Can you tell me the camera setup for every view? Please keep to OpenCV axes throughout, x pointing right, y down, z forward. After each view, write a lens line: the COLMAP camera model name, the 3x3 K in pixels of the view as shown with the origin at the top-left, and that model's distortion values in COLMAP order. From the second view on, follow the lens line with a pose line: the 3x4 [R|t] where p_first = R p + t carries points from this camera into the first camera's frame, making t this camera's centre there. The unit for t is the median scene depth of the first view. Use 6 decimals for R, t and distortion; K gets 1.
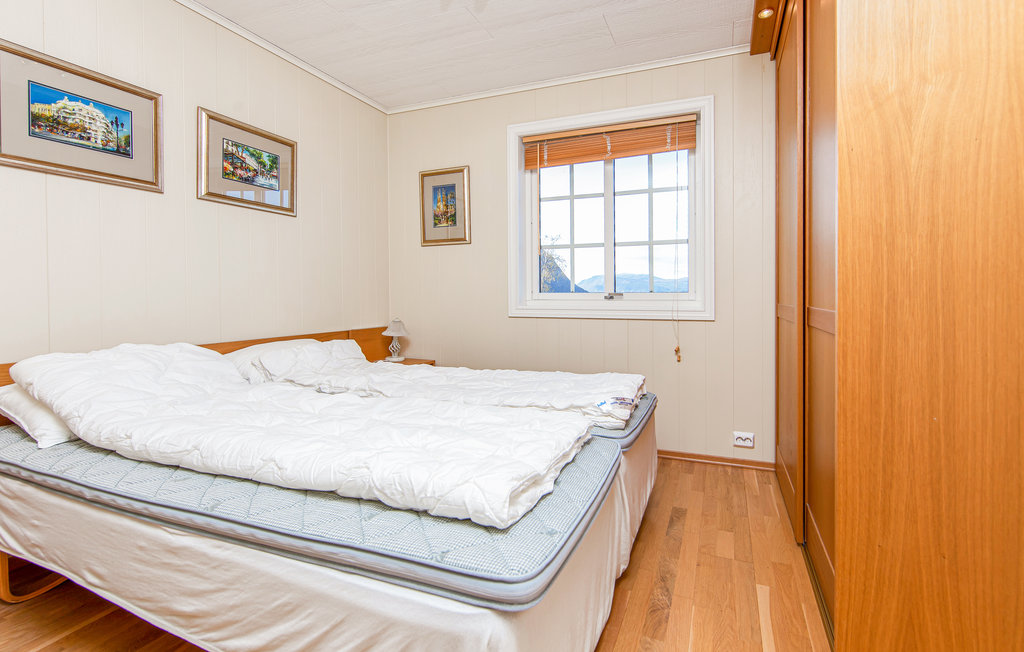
lens RADIAL K [[436.8, 0, 512.6], [0, 436.8, 309.3], [0, 0, 1]] dist [0.000186, -0.000303]
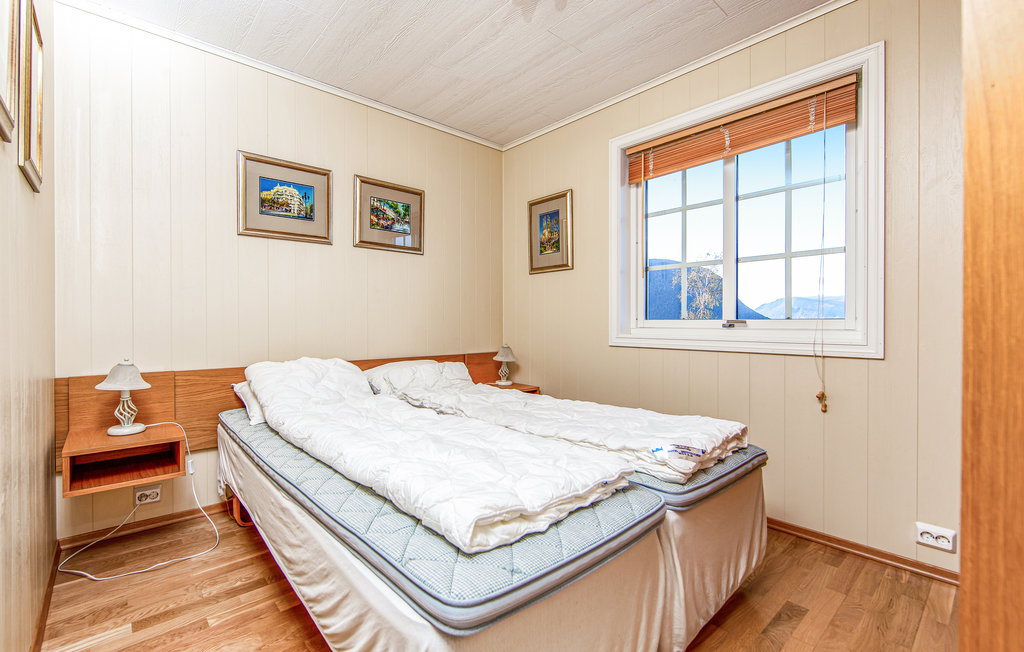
lens RADIAL K [[448.9, 0, 513.5], [0, 448.9, 335.6], [0, 0, 1]] dist [0.000031, -0.000519]
pose [[0.871278, 0.016701, -0.490506, 0.321235], [-0.018214, 0.999833, 0.001691, -0.002647], [0.490452, 0.007461, 0.871436, 0.079936]]
